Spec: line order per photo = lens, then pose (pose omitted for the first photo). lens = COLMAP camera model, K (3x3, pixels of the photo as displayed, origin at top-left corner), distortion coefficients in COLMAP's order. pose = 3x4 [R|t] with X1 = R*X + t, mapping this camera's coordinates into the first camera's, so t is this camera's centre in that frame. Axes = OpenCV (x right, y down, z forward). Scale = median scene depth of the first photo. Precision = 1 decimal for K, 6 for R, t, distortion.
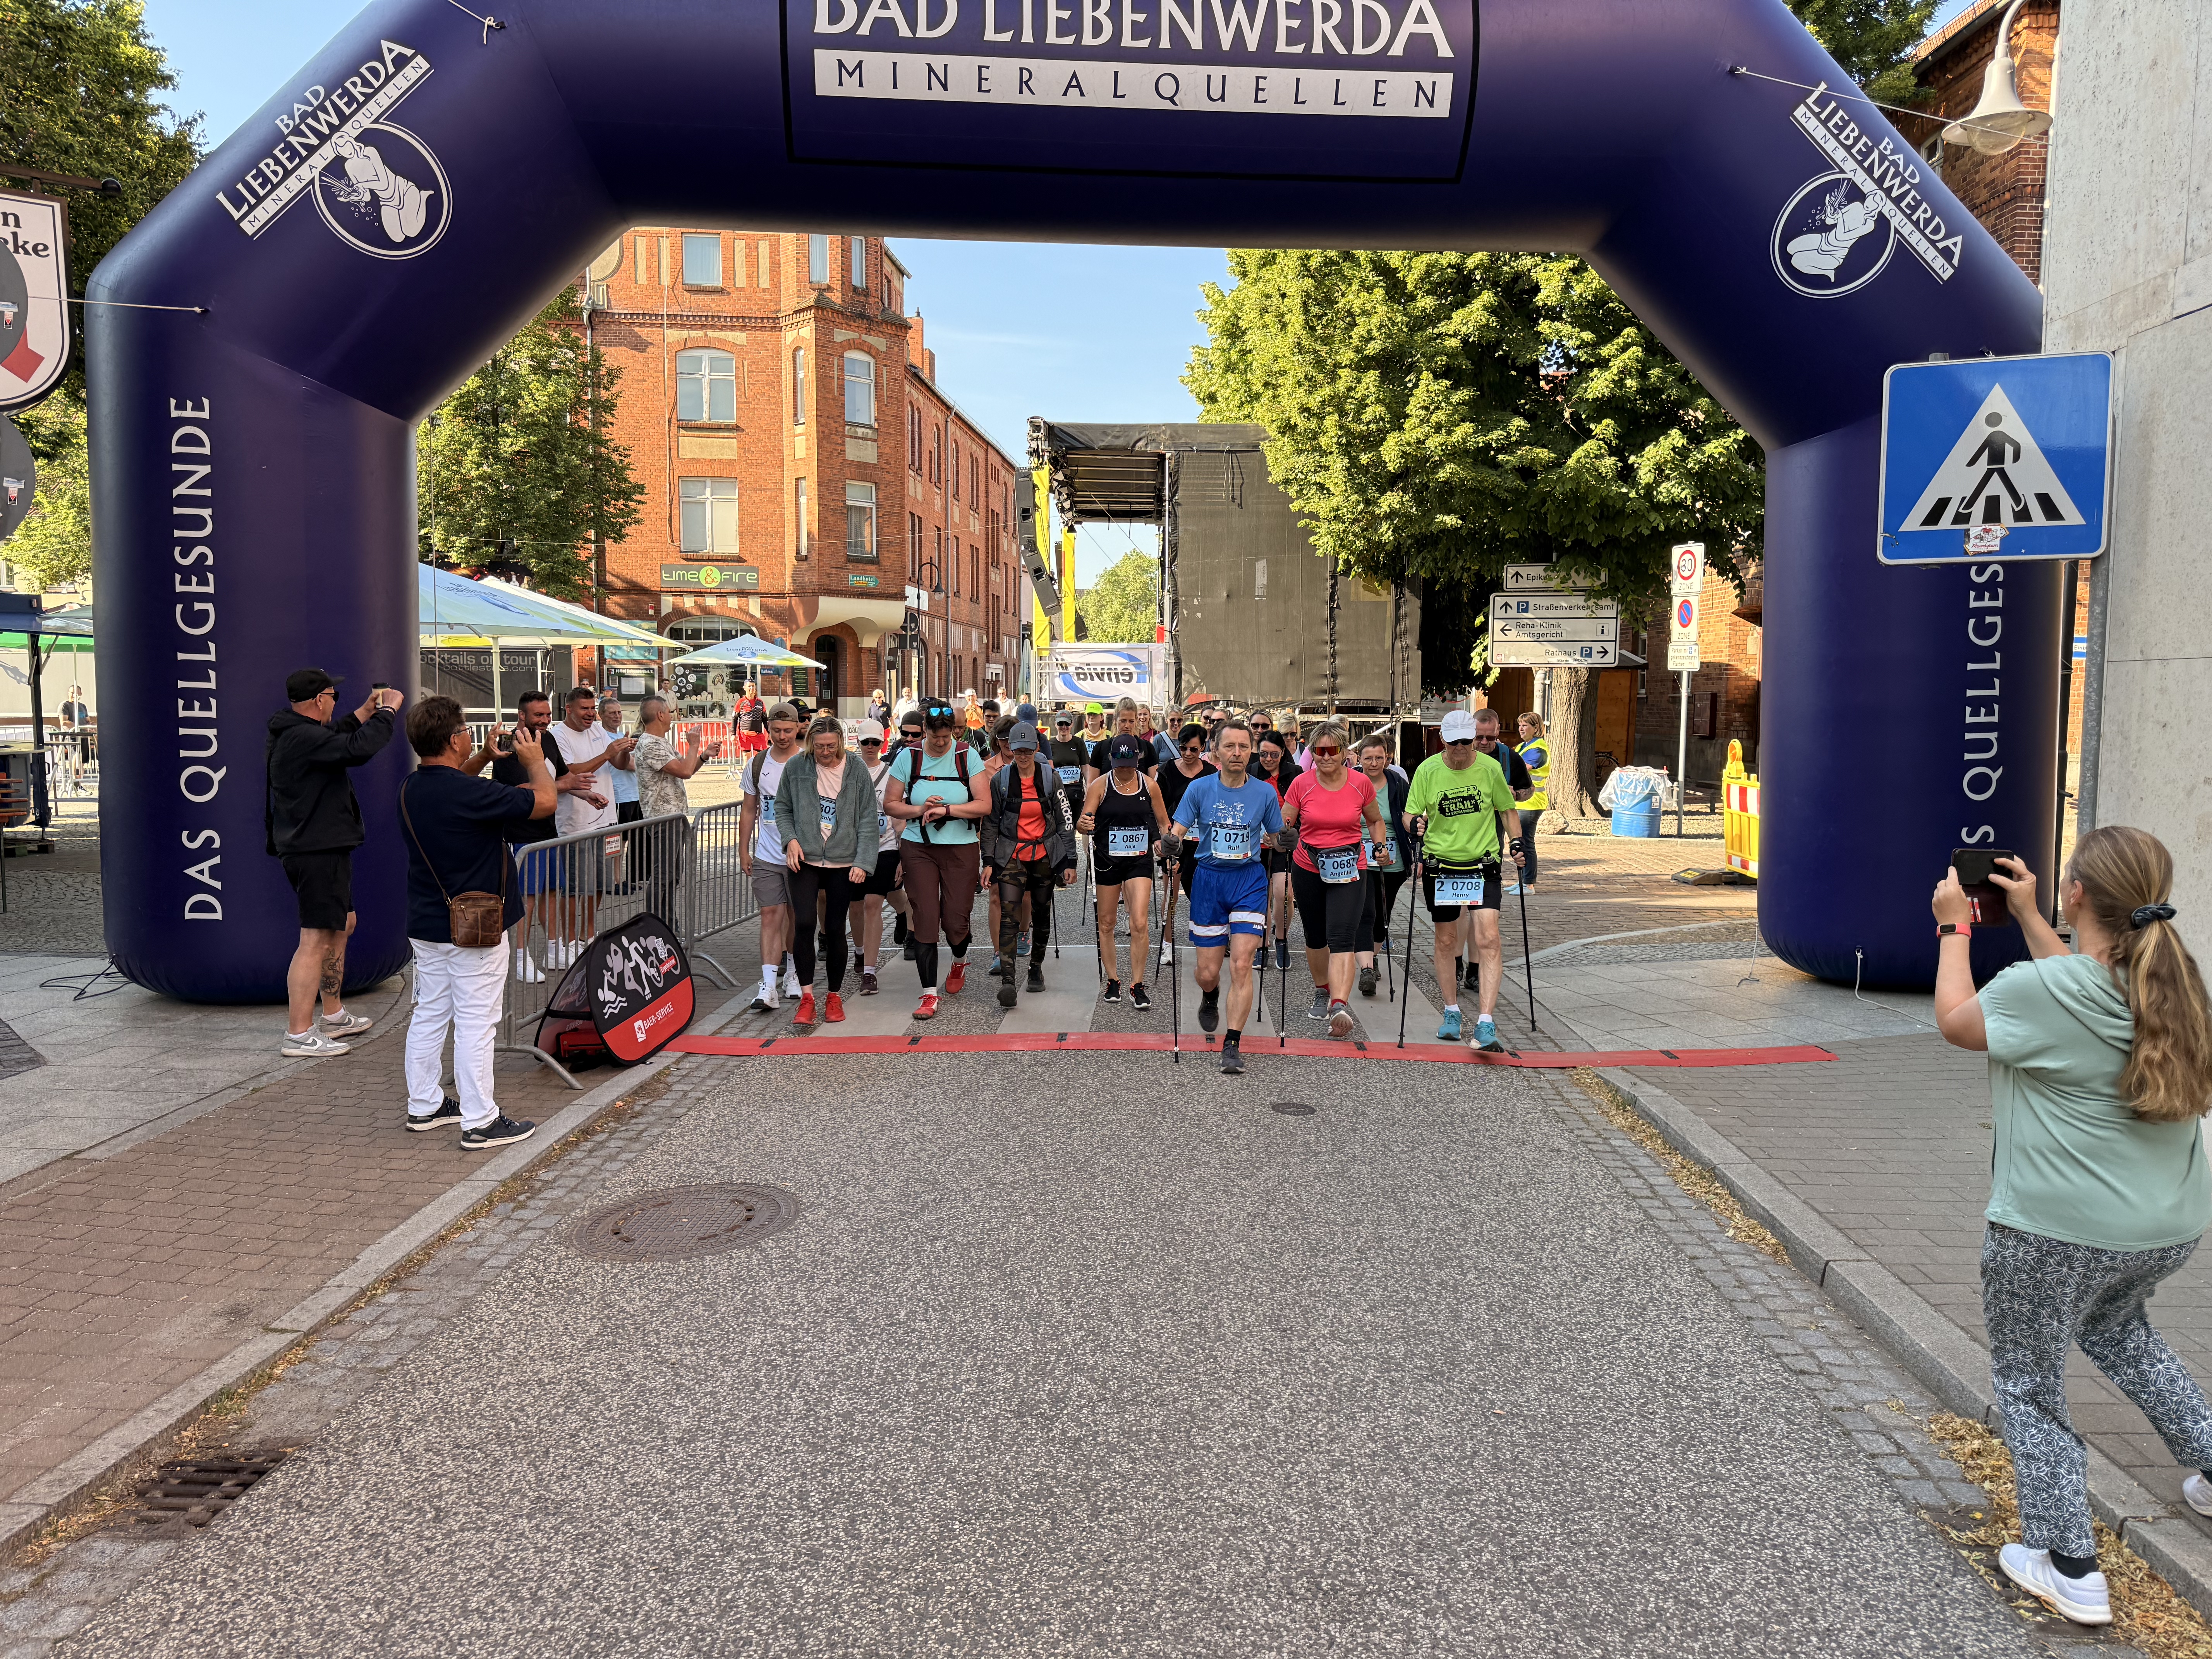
lens RADIAL K [[1627.0, 0, 998.8], [0, 1627.0, 867.1], [0, 0, 1]] dist [0.000882, -0.013343]
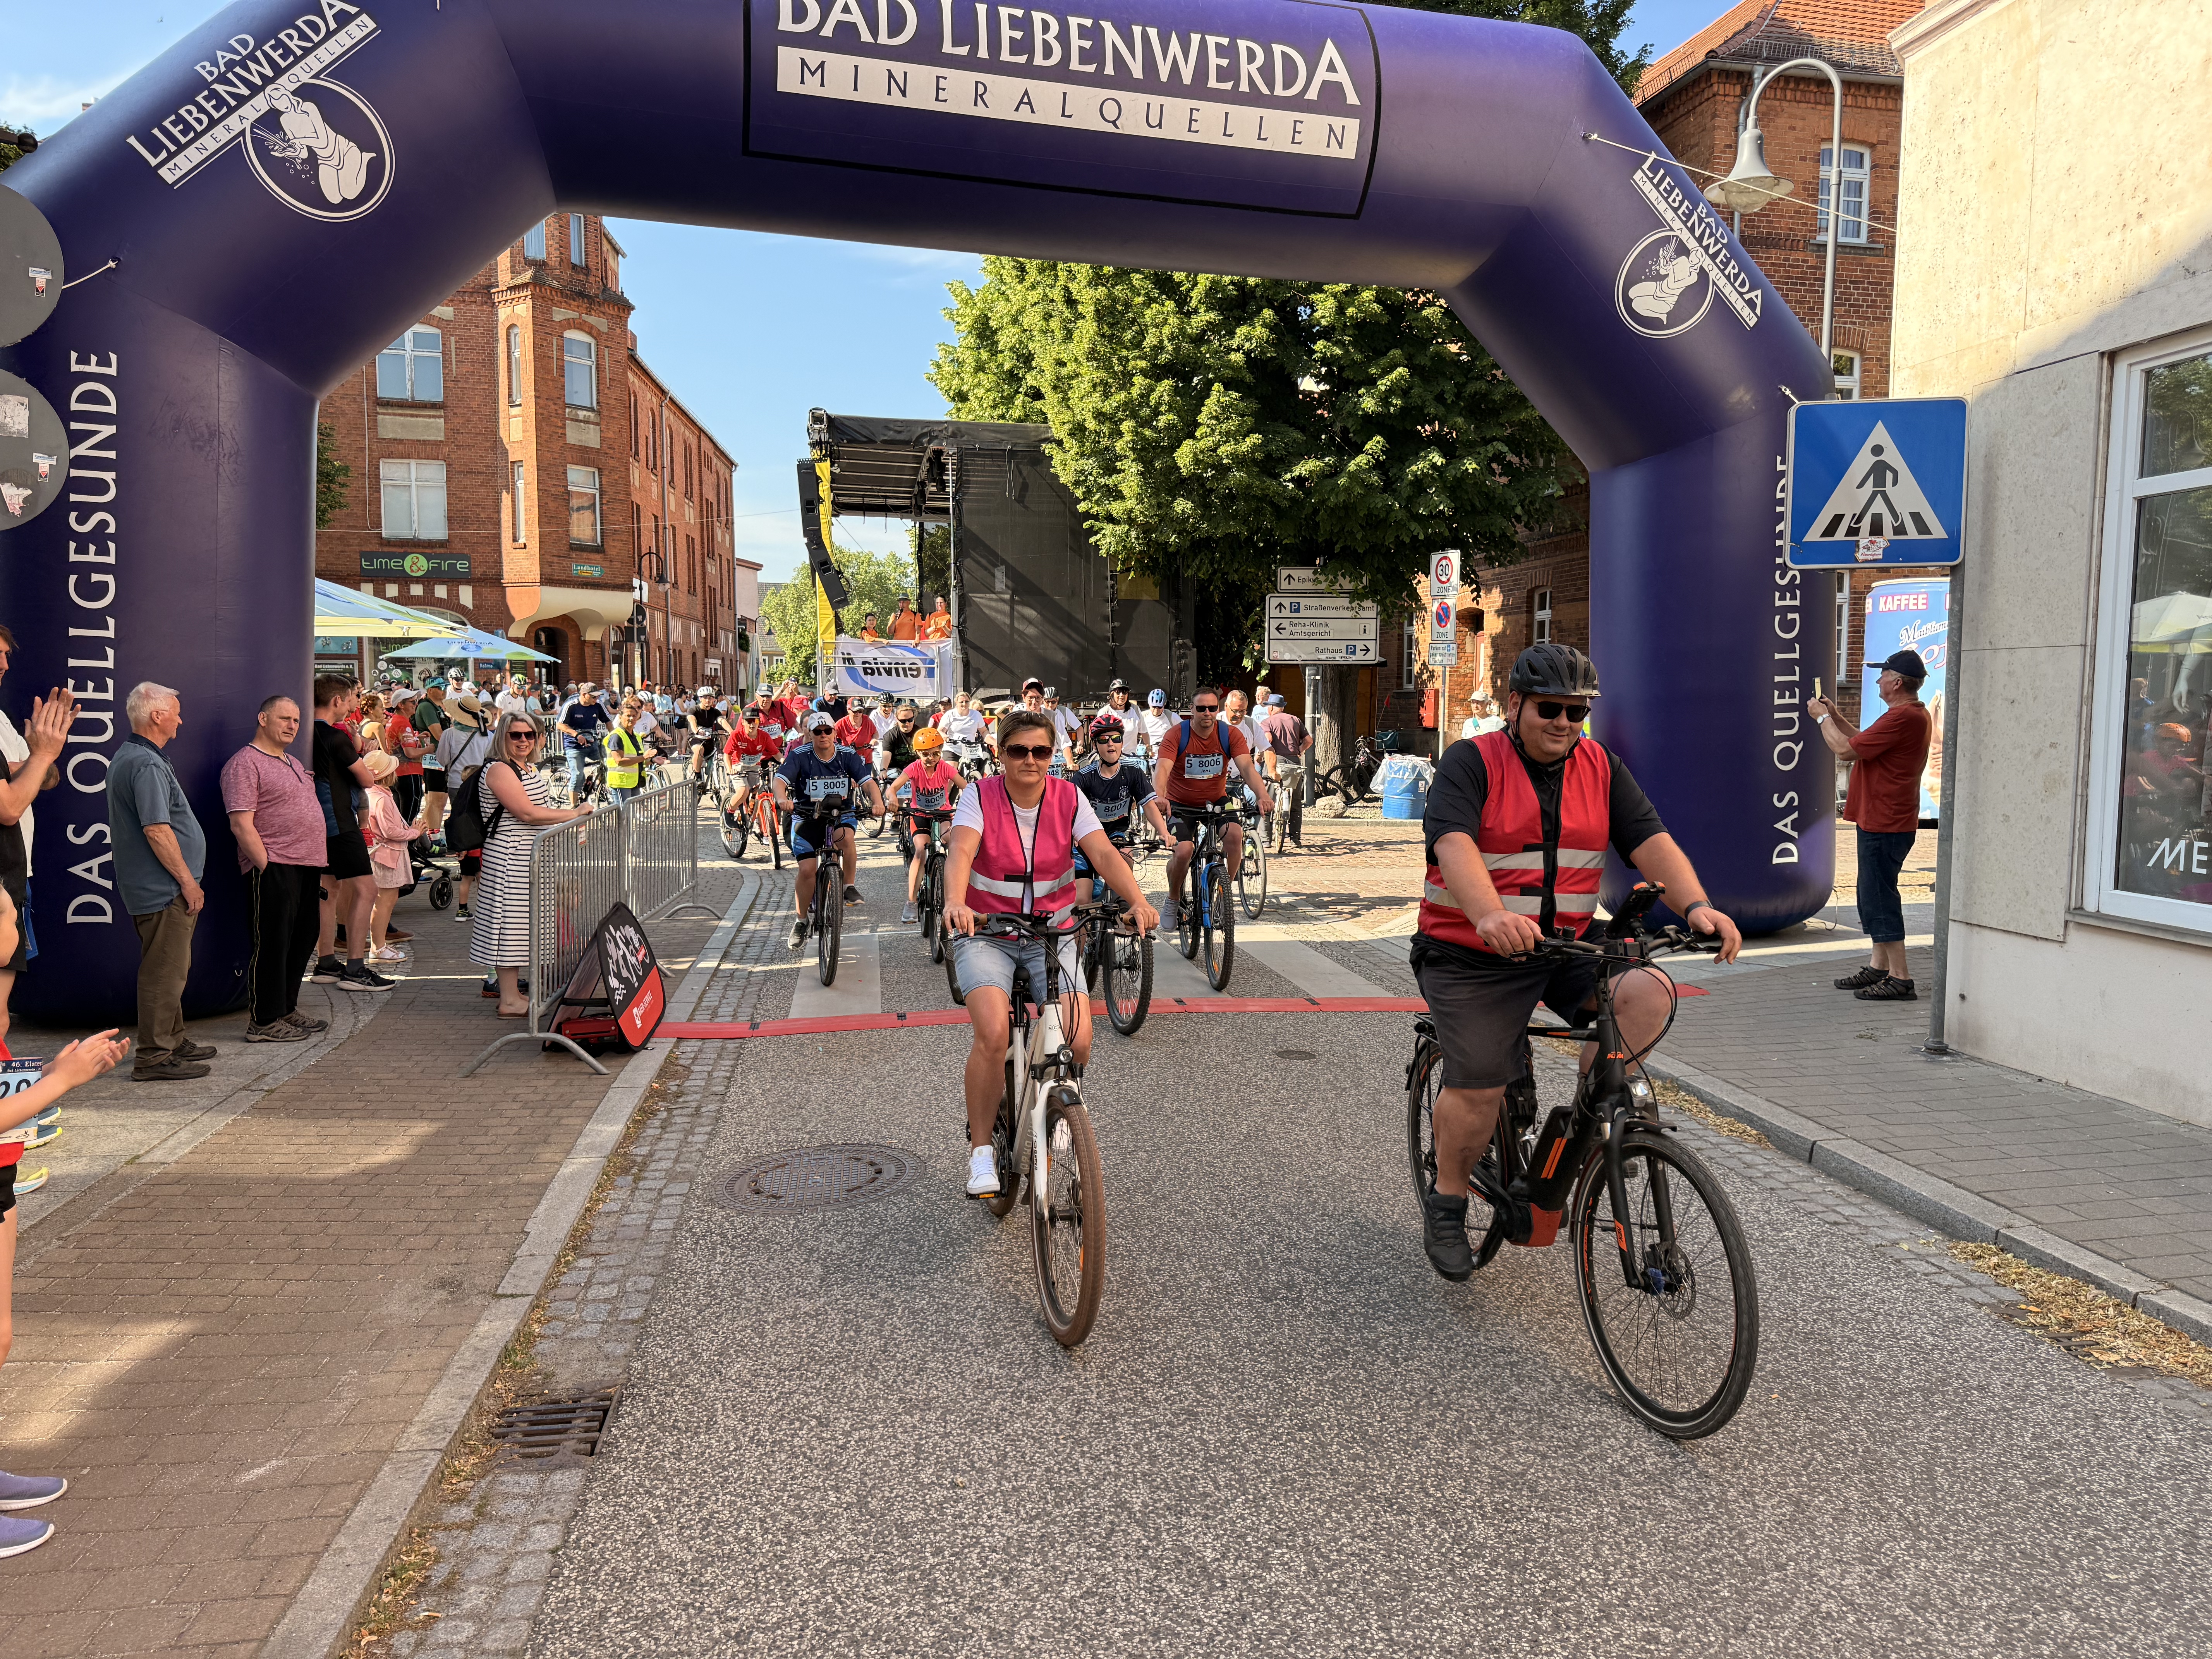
lens RADIAL K [[1663.7, 0, 1077.7], [0, 1663.7, 844.3], [0, 0, 1]] dist [0.017209, -0.023126]
pose [[0.972555, -0.019787, 0.231829, -0.174441], [0.023596, 0.999628, -0.013670, 0.014706], [-0.231473, 0.018765, 0.972660, -0.047800]]
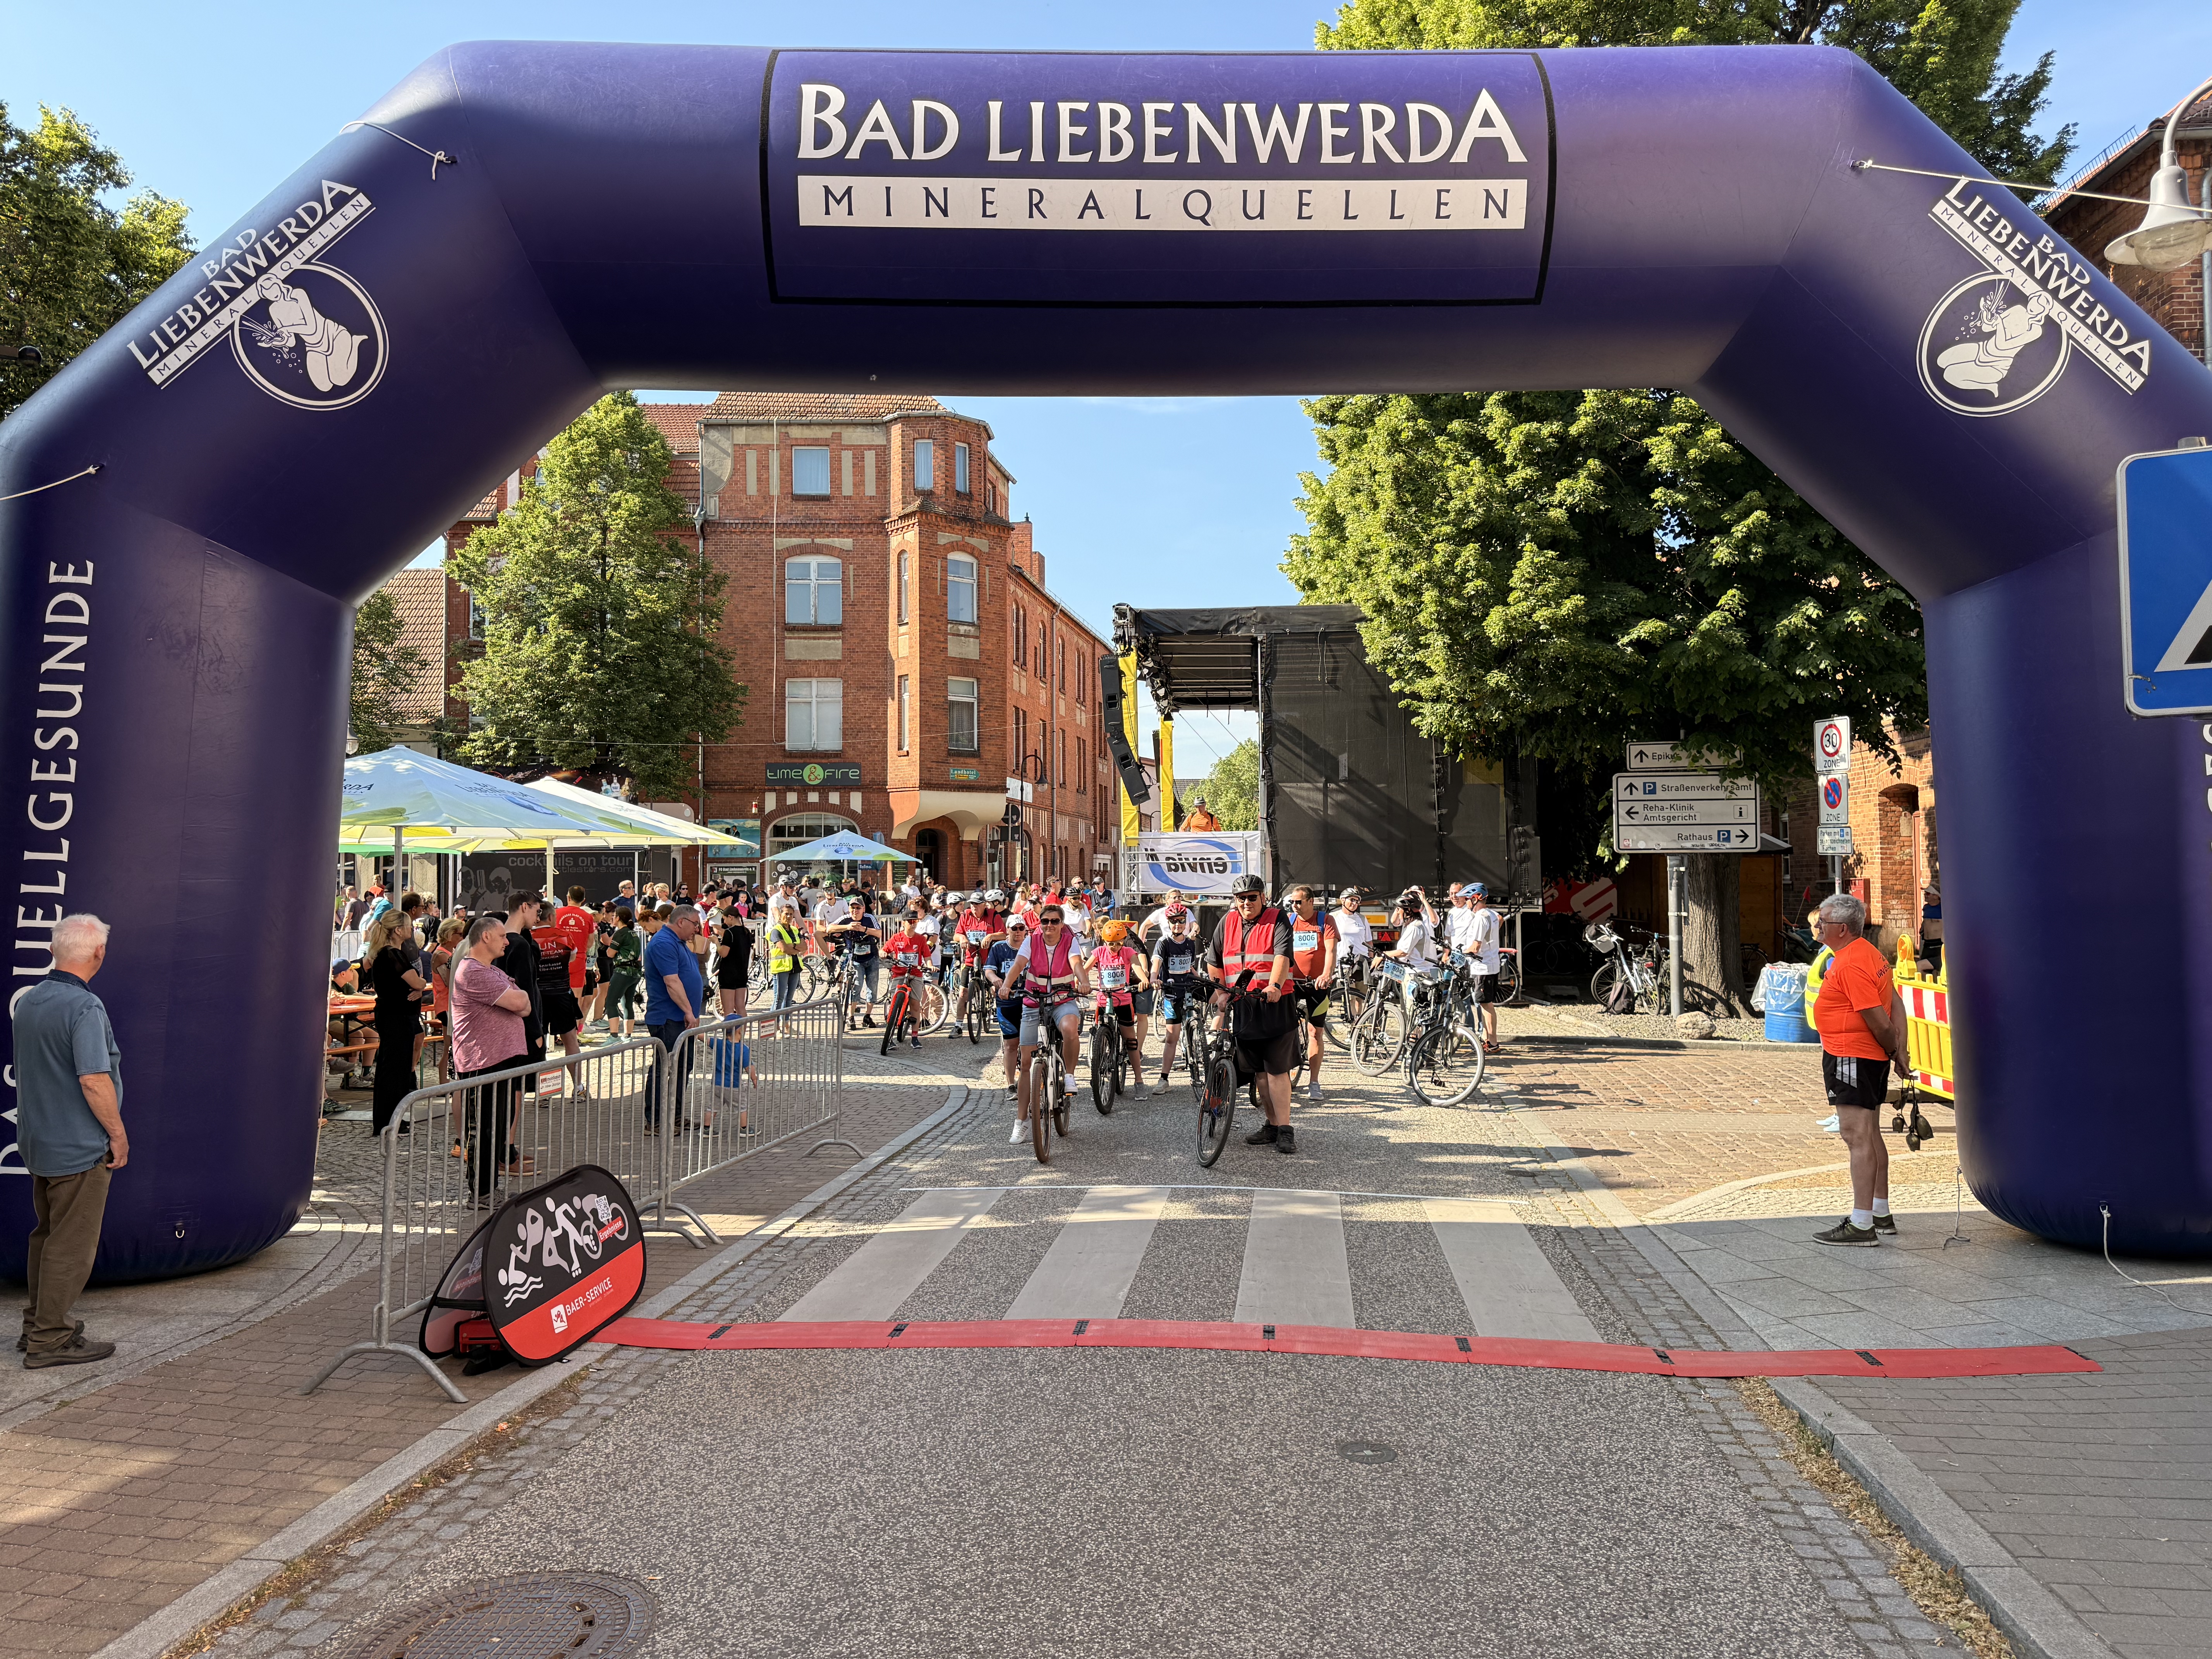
lens RADIAL K [[1620.0, 0, 1030.8], [0, 1620.0, 804.7], [0, 0, 1]] dist [0.089957, -0.119107]
pose [[0.998347, -0.014930, -0.055500, 0.055778], [0.006059, 0.987627, -0.156706, -0.017806], [0.057153, 0.156111, 0.986085, 0.162031]]
